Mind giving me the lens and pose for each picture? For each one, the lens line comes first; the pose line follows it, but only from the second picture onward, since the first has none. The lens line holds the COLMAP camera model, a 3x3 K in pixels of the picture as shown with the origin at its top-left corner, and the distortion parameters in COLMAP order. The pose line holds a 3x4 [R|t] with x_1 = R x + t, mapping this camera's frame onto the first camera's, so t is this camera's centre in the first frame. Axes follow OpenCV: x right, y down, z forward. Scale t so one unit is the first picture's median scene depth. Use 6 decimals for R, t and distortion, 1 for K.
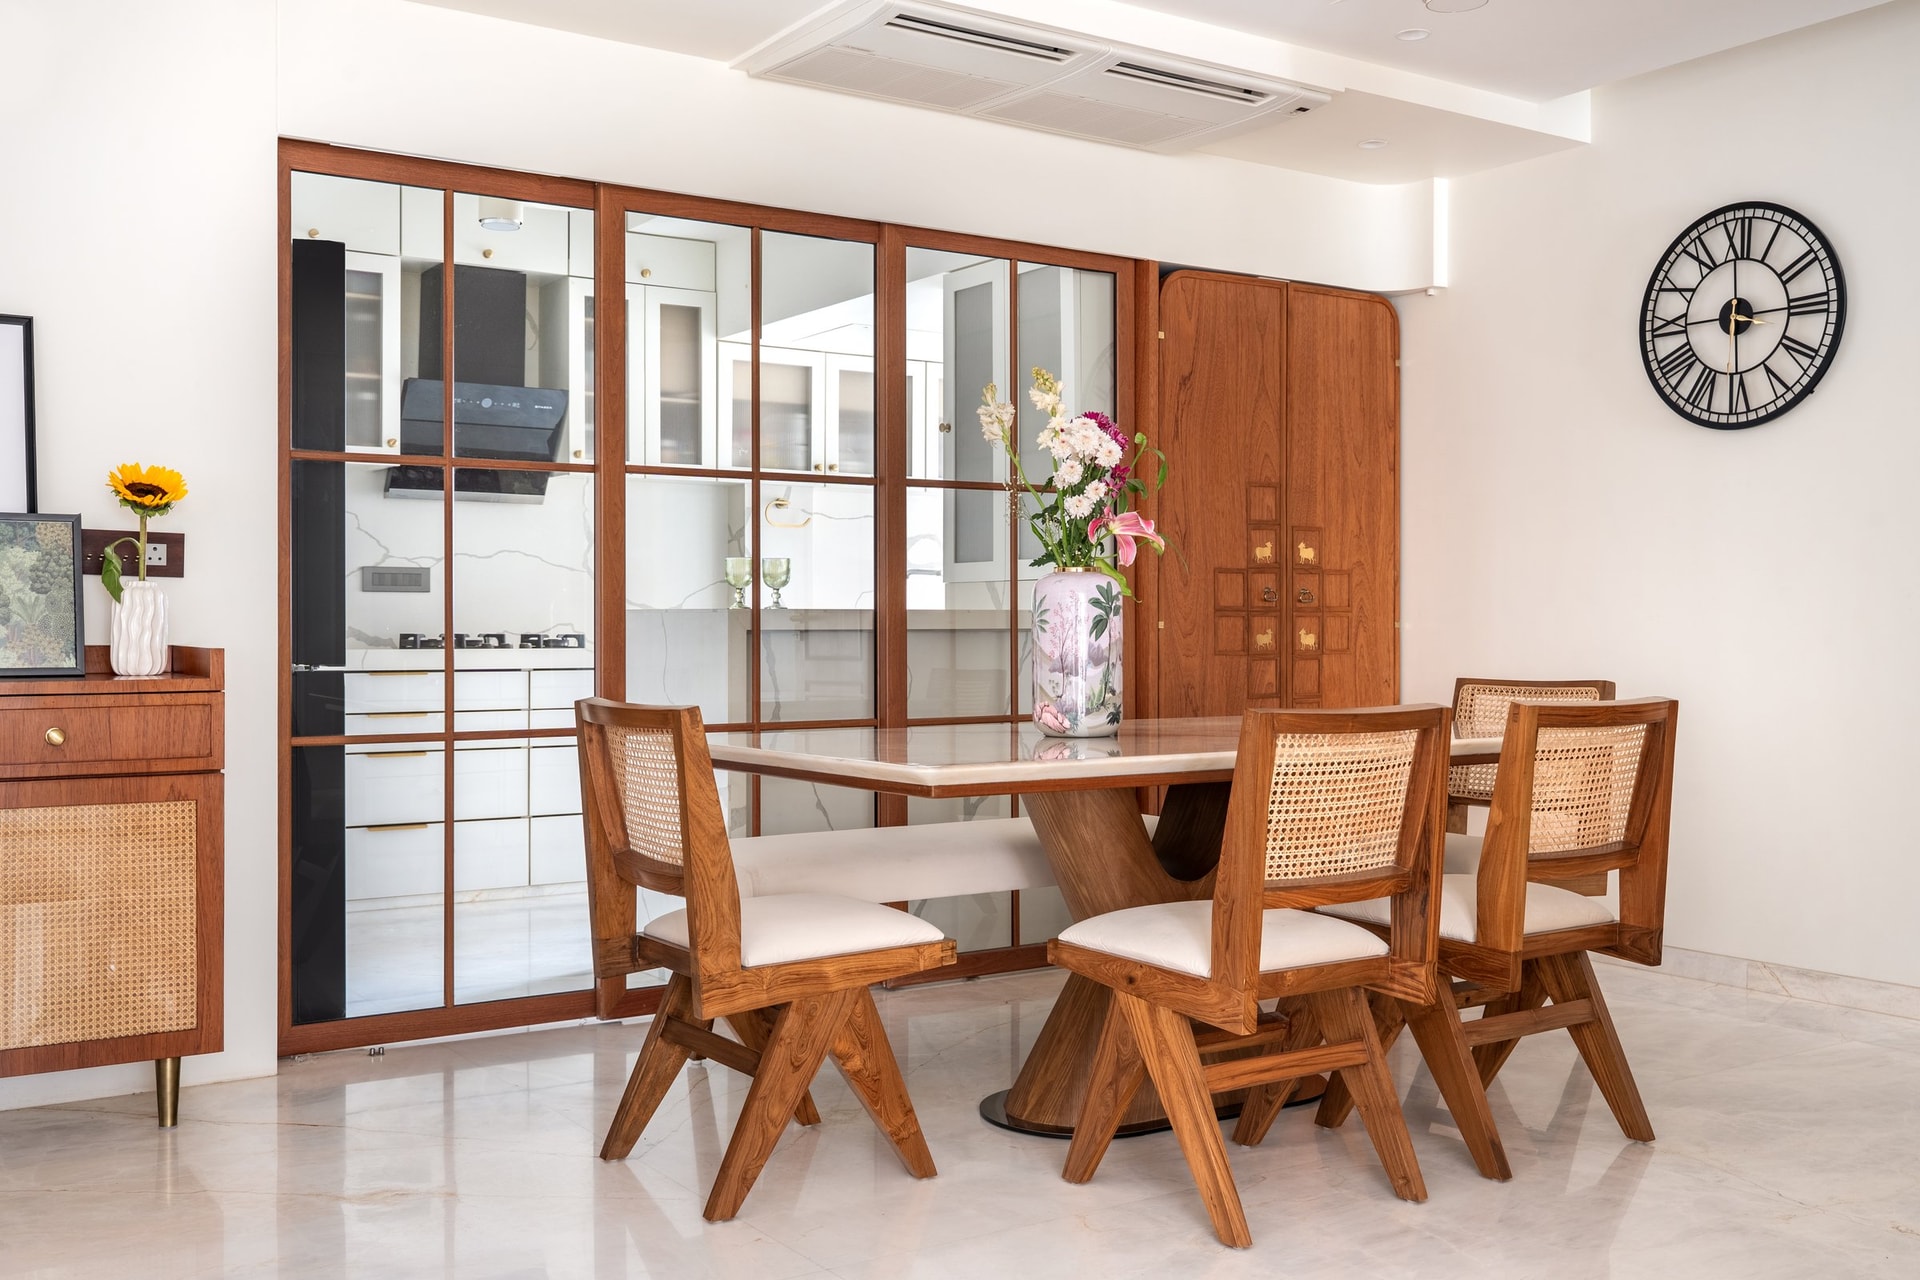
lens RADIAL K [[1822.1, 0, 961.3], [0, 1822.1, 640.0], [0, 0, 1]] dist [0.006405, 0.000000]
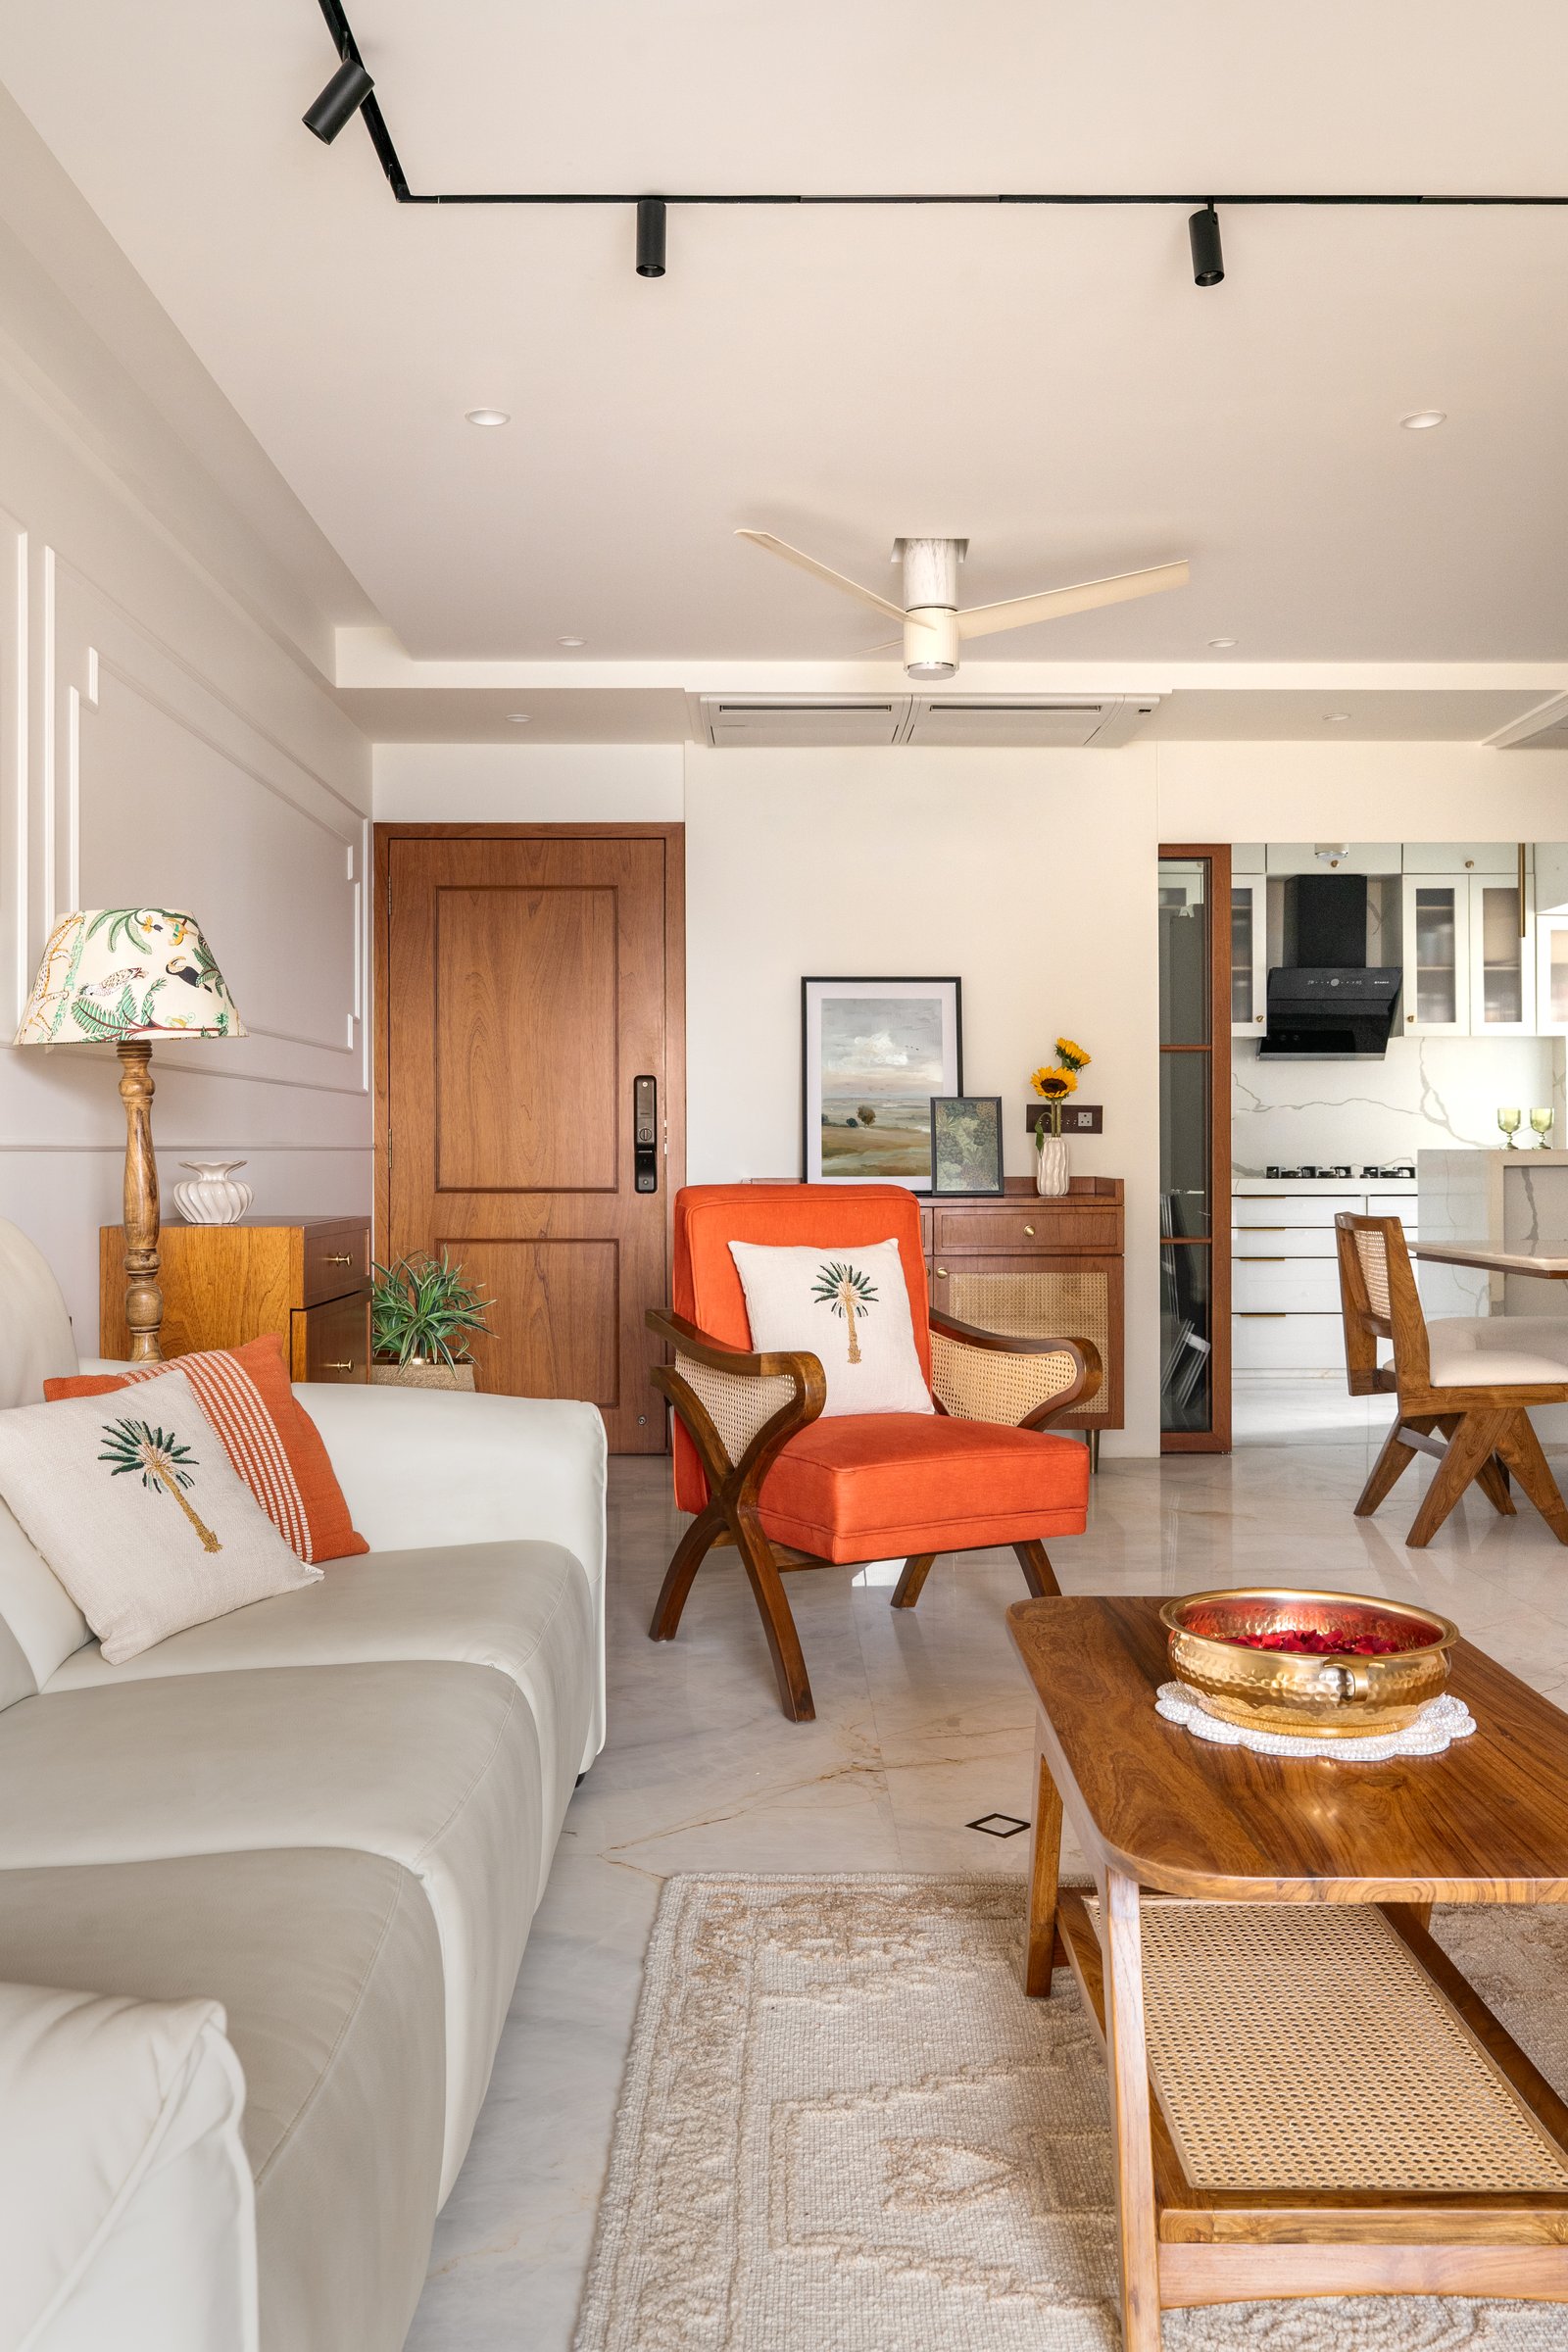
lens RADIAL K [[1883.8, 0, 787.9], [0, 1883.8, 1124.1], [0, 0, 1]] dist [-0.004583, -0.001541]
pose [[0.835187, -0.012368, -0.549828, 0.237980], [-0.000086, 0.999744, -0.022618, -0.005606], [0.549967, 0.018938, 0.834972, -0.499713]]
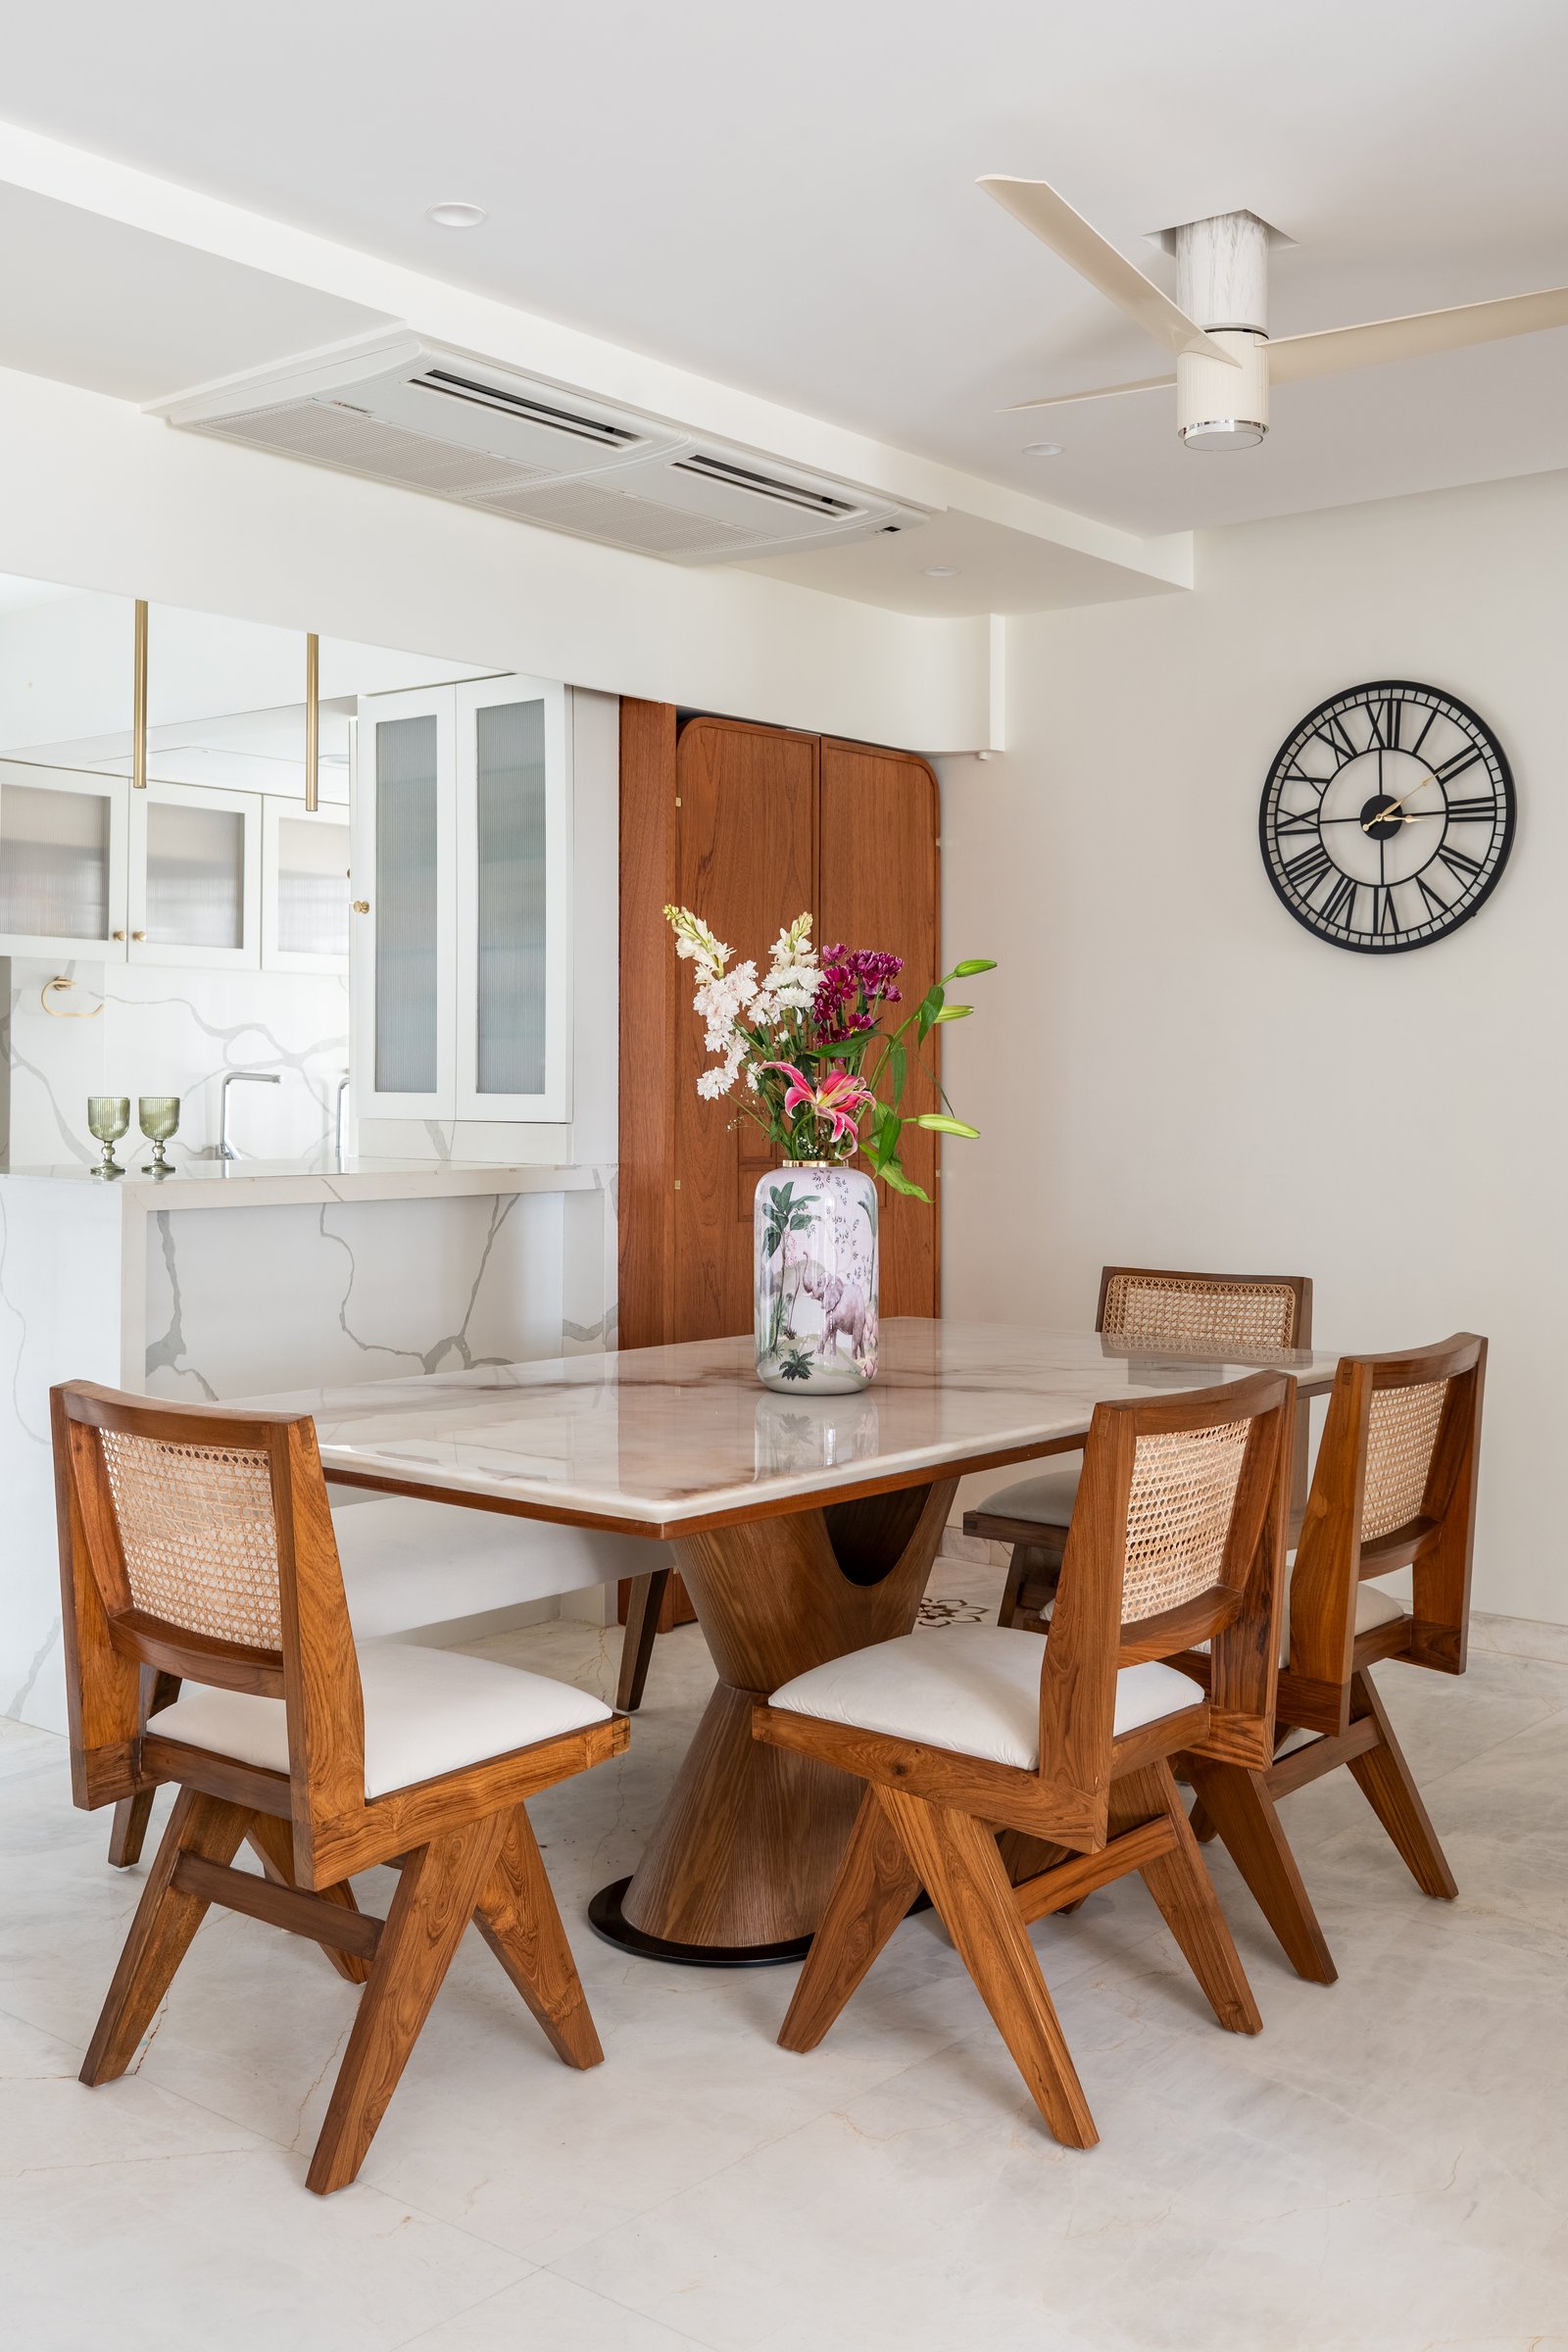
lens RADIAL K [[2260.8, 0, 745.1], [0, 2260.8, 1047.8], [0, 0, 1]] dist [0.004050, 0.000000]
pose [[0.958894, 0.010563, 0.283568, -0.174568], [-0.005340, 0.999802, -0.019187, -0.063655], [-0.283714, 0.016884, 0.958760, 0.123779]]
